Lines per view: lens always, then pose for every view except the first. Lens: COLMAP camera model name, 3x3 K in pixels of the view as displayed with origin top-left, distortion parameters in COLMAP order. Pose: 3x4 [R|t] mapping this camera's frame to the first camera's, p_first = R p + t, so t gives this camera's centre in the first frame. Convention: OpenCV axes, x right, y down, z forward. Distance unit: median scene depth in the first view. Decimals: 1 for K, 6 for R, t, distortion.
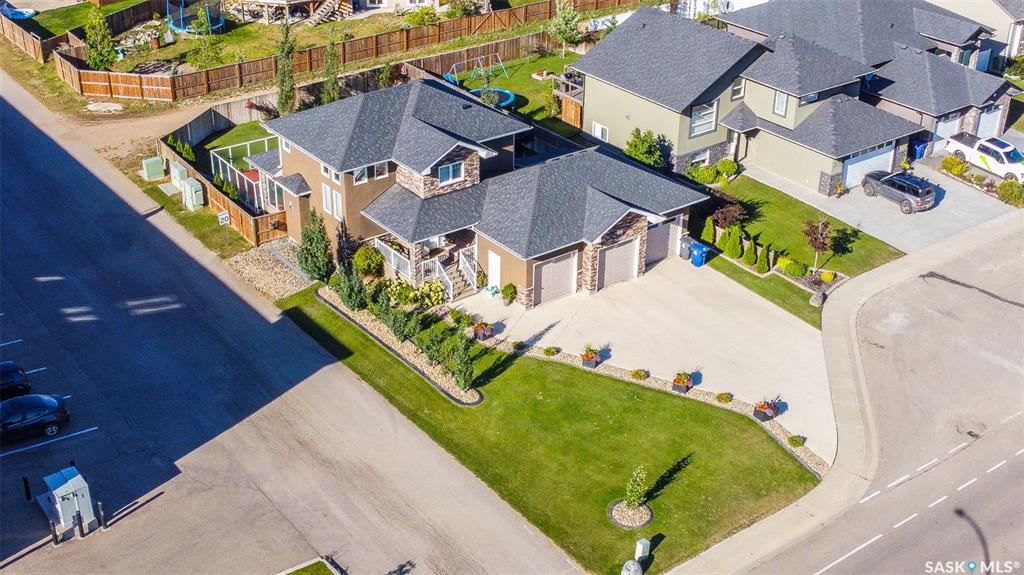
lens RADIAL K [[1255.3, 0, 512.0], [0, 1255.3, 287.5], [0, 0, 1]] dist [0.014332, 0.003861]
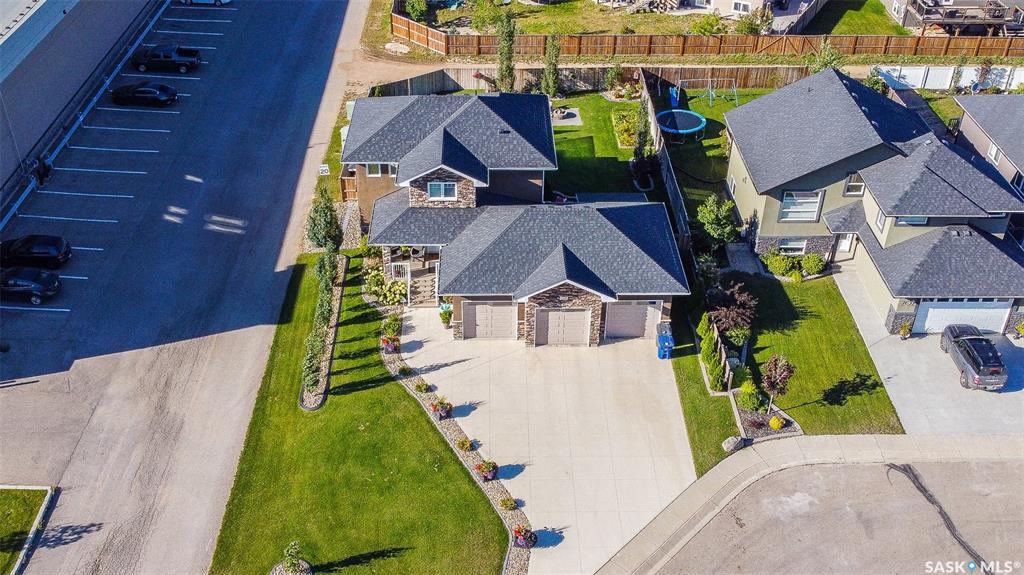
lens RADIAL K [[1015.0, 0, 512.0], [0, 1015.0, 287.5], [0, 0, 1]] dist [0.009730, 0.000239]
pose [[0.814550, 0.332227, -0.475536, 0.421143], [-0.282129, 0.943157, 0.175664, -0.177536], [0.506865, -0.008924, 0.861979, 0.295016]]
